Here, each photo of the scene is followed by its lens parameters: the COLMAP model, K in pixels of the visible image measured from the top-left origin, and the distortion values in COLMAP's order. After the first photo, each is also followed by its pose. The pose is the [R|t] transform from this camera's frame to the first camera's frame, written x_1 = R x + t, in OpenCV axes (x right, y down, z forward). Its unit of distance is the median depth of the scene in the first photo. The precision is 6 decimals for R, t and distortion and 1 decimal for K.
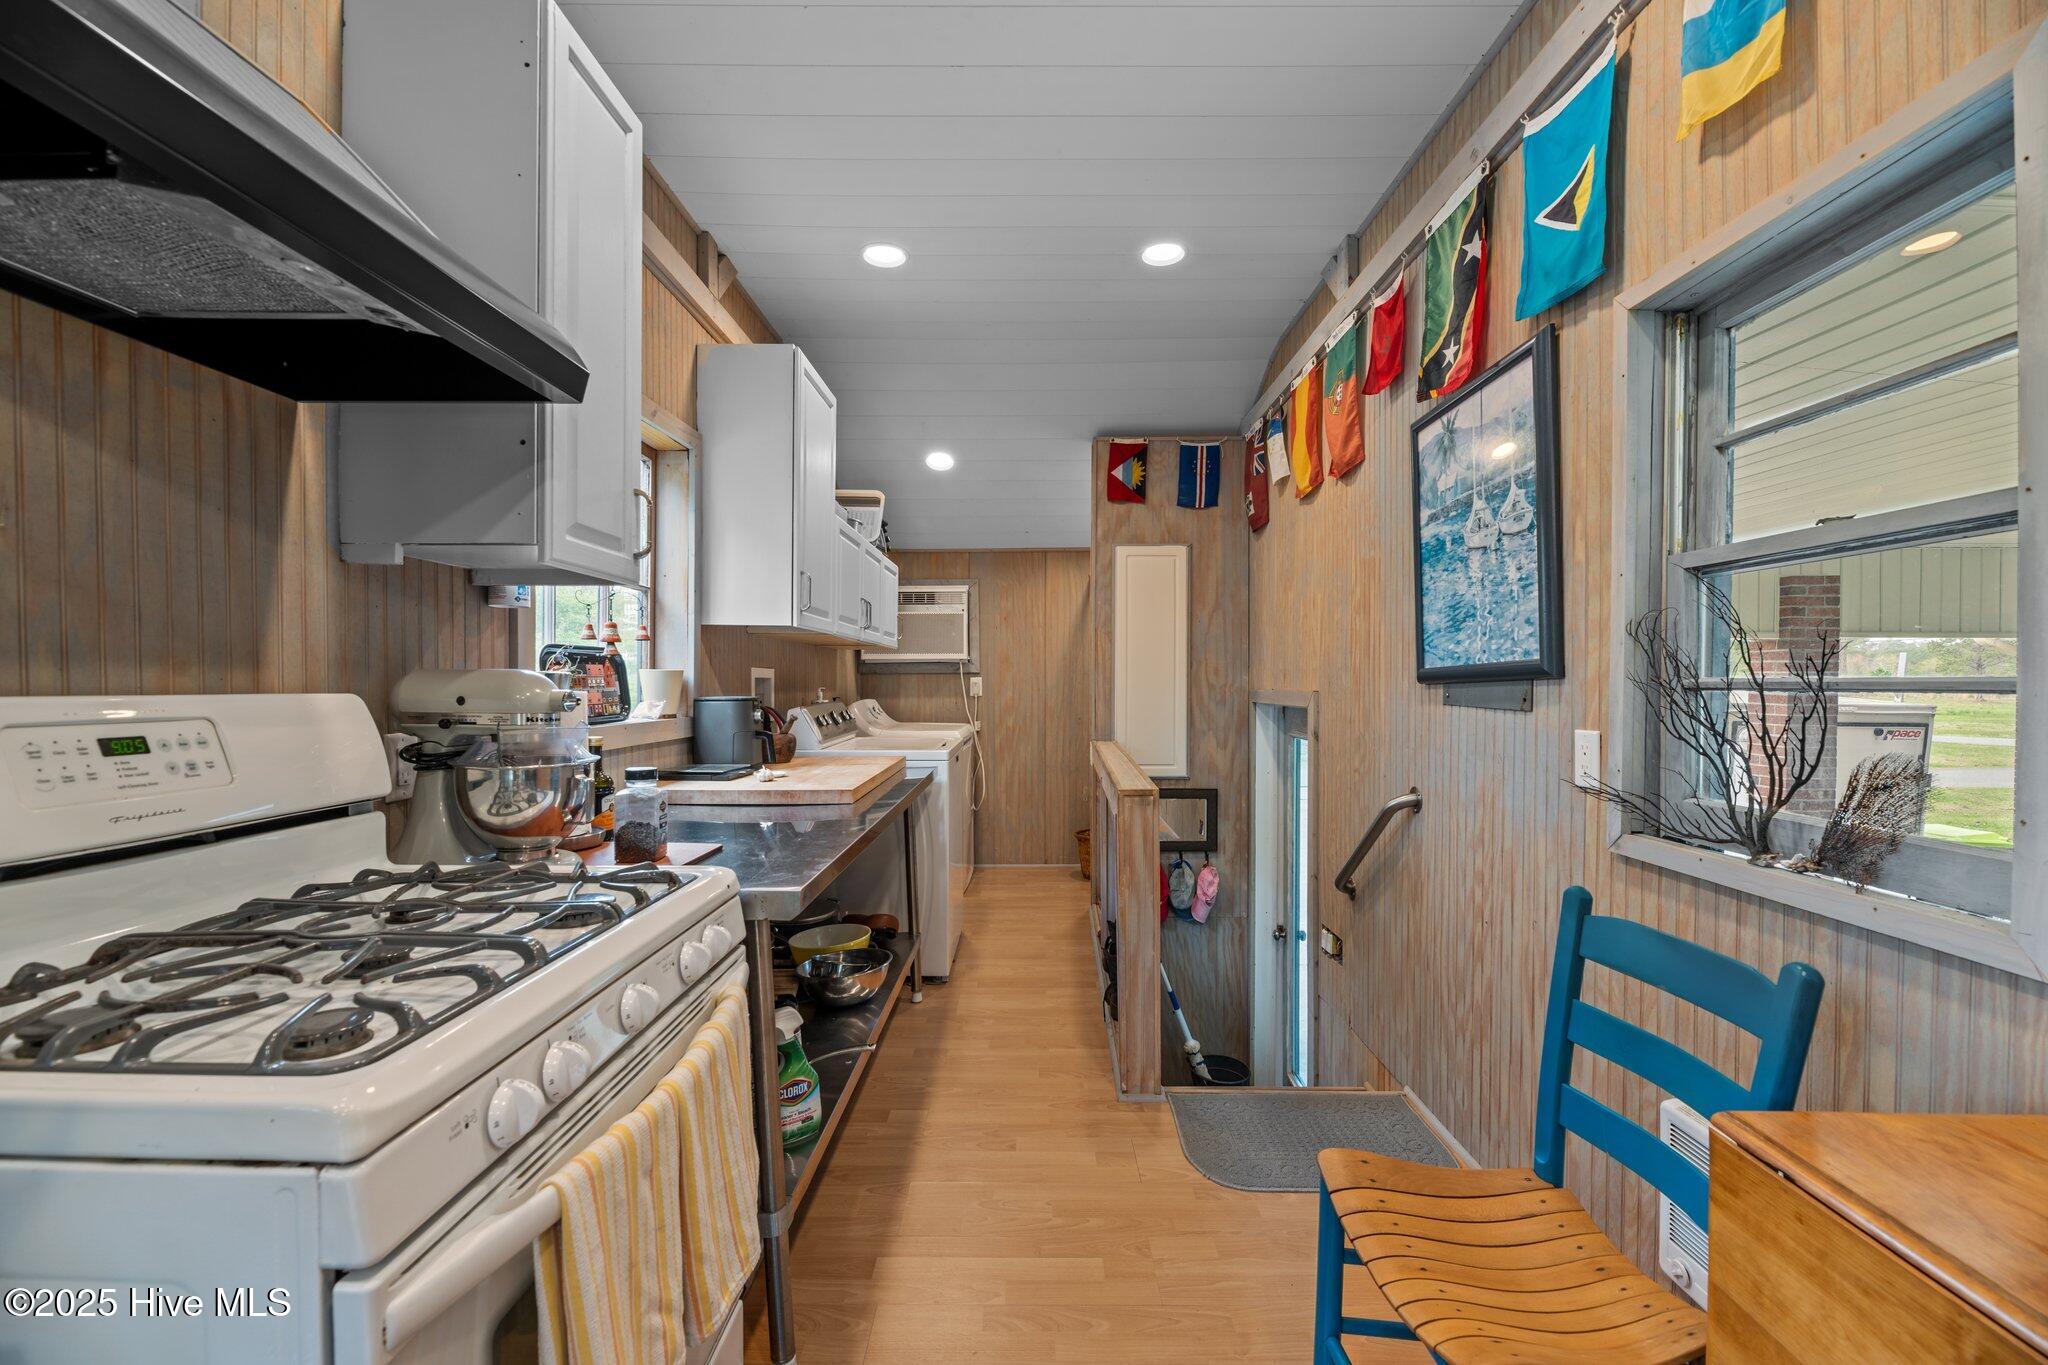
lens RADIAL K [[822.6, 0, 1023.5], [0, 822.6, 685.8], [0, 0, 1]] dist [-0.001561, -0.001986]
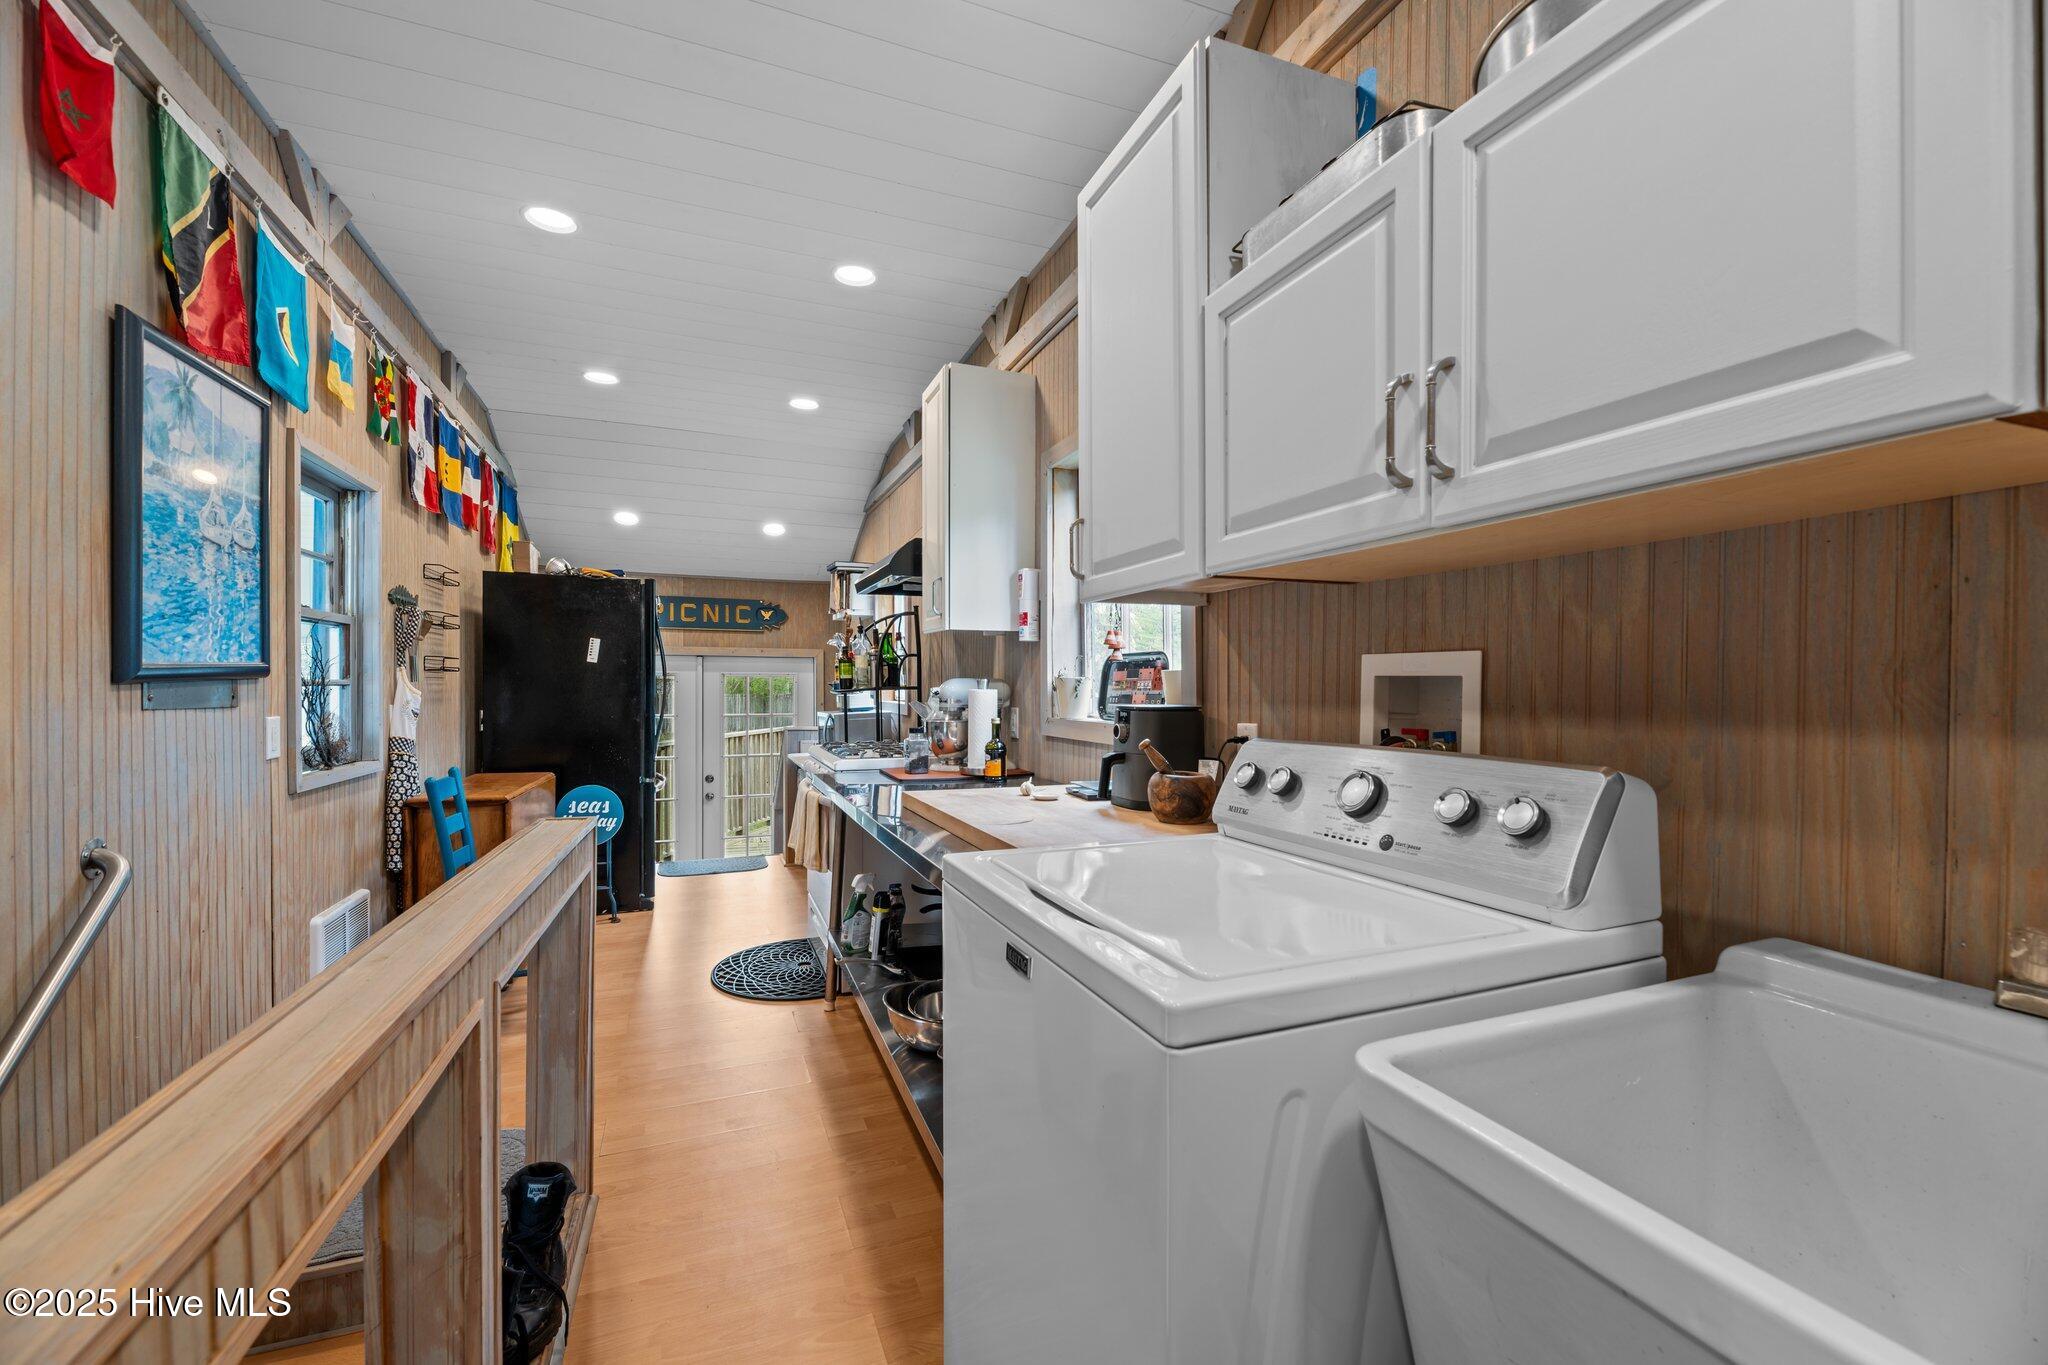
lens RADIAL K [[822.6, 0, 1024.0], [0, 822.6, 690.5], [0, 0, 1]] dist [-0.001561, -0.001986]
pose [[-0.926012, -0.005581, -0.377452, 0.035928], [-0.009707, 0.999912, 0.009028, -0.011677], [0.377368, 0.012024, -0.925985, 2.238695]]
